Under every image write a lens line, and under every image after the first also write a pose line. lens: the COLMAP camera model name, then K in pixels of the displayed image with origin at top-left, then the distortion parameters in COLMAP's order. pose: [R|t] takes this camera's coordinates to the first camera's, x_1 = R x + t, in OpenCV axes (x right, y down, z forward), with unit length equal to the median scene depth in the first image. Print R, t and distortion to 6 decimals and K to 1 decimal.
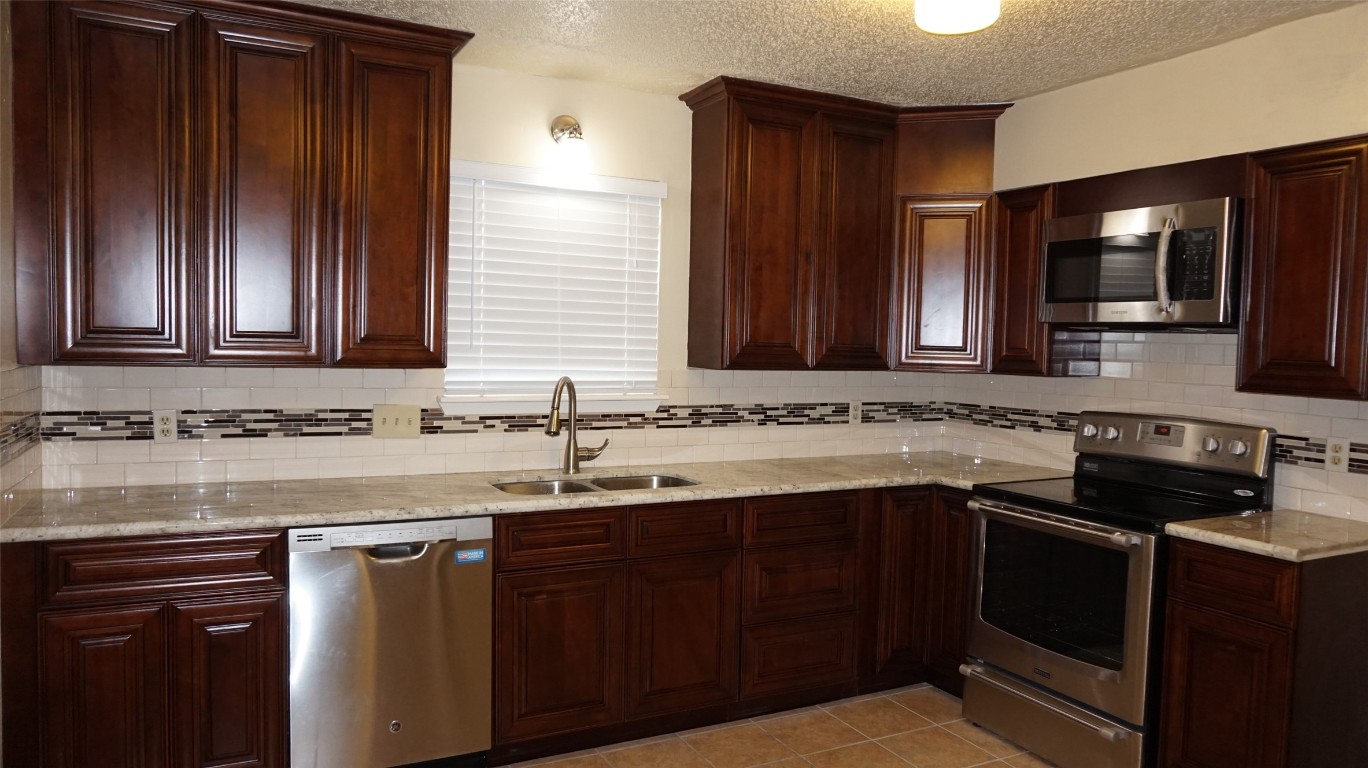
lens RADIAL K [[939.1, 0, 687.4], [0, 939.1, 381.4], [0, 0, 1]] dist [-0.033800, 0.040392]
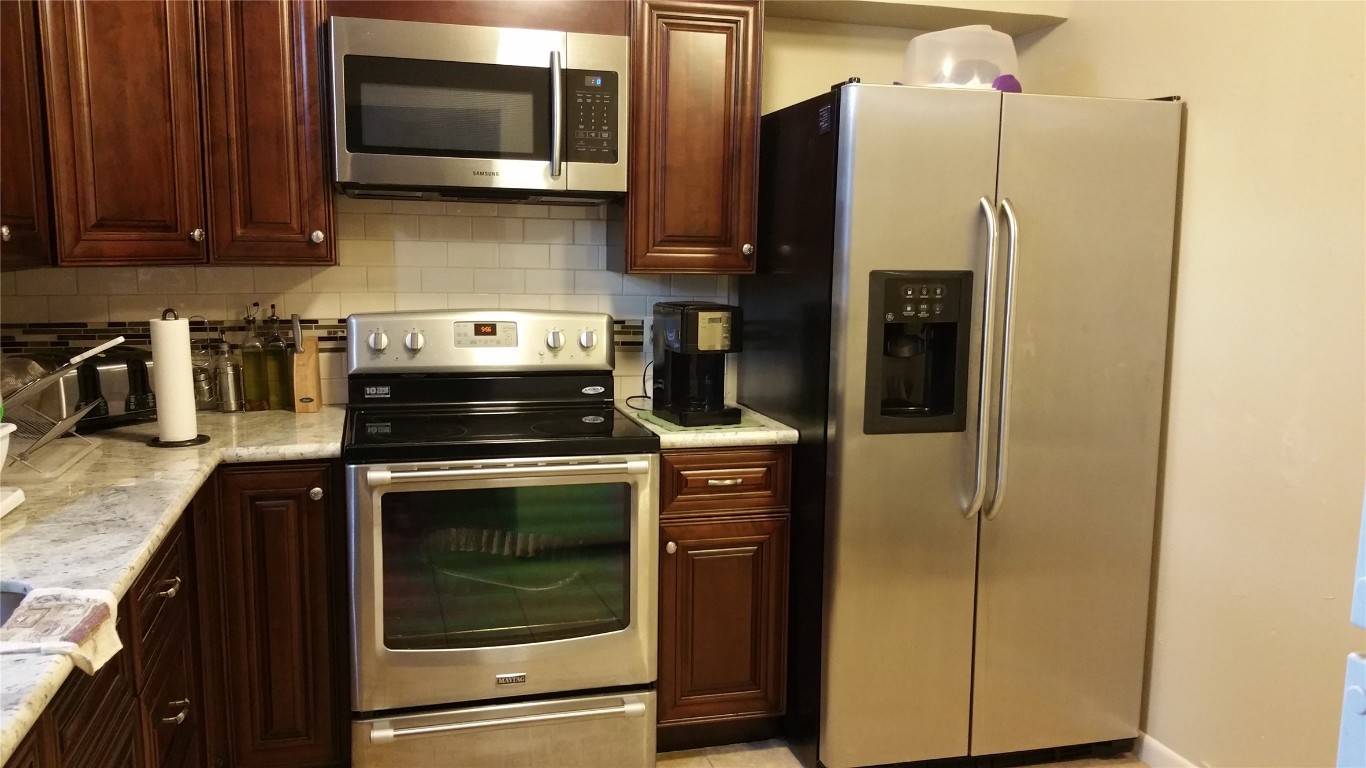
lens RADIAL K [[1111.0, 0, 688.0], [0, 1111.0, 392.6], [0, 0, 1]] dist [0.080852, -0.188008]
pose [[0.195390, -0.147054, 0.969638, -0.348843], [0.035971, 0.989104, 0.142758, -0.020898], [-0.980066, 0.006986, 0.198551, 0.617647]]
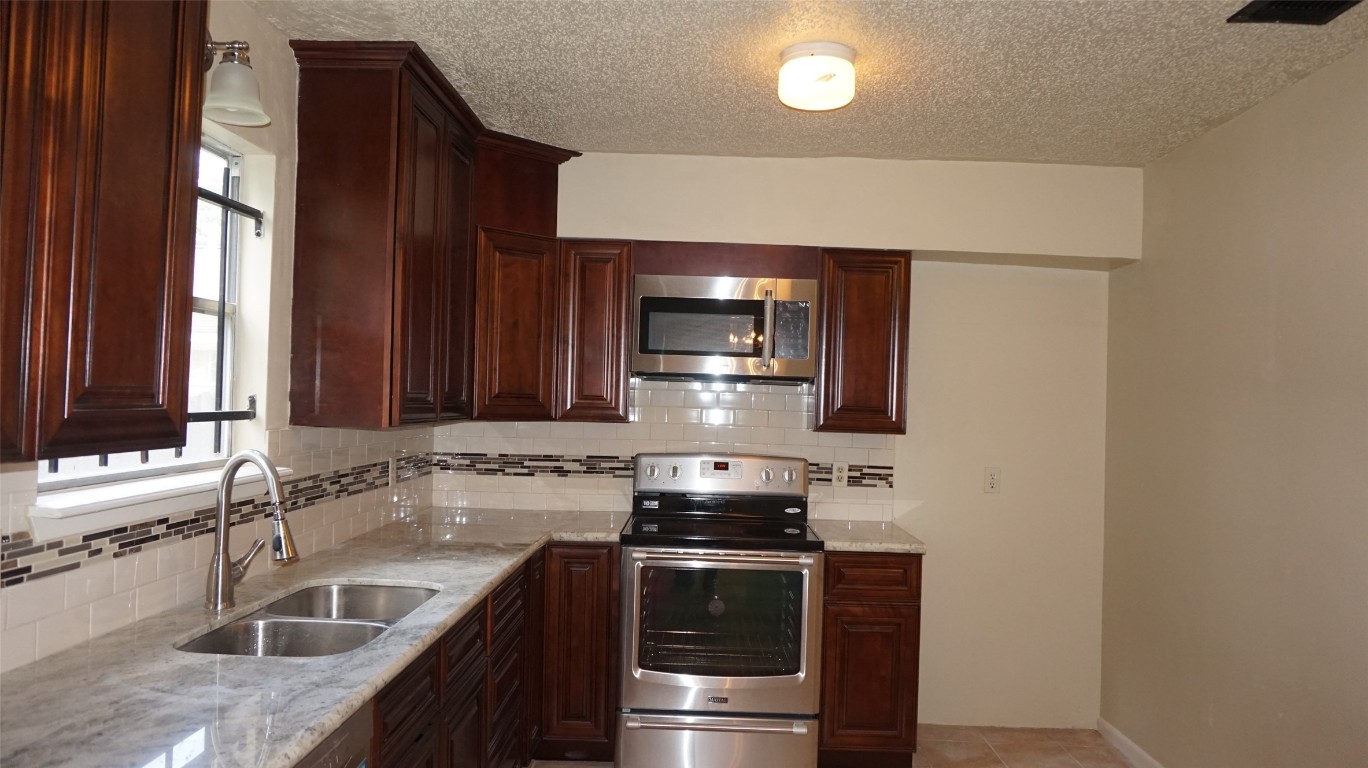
lens RADIAL K [[939.1, 0, 687.4], [0, 939.1, 381.4], [0, 0, 1]] dist [-0.033800, 0.040392]
pose [[0.475035, 0.004487, 0.879956, -0.522308], [0.022728, 0.999591, -0.017367, -0.032746], [-0.879673, 0.028249, 0.474738, 0.450931]]
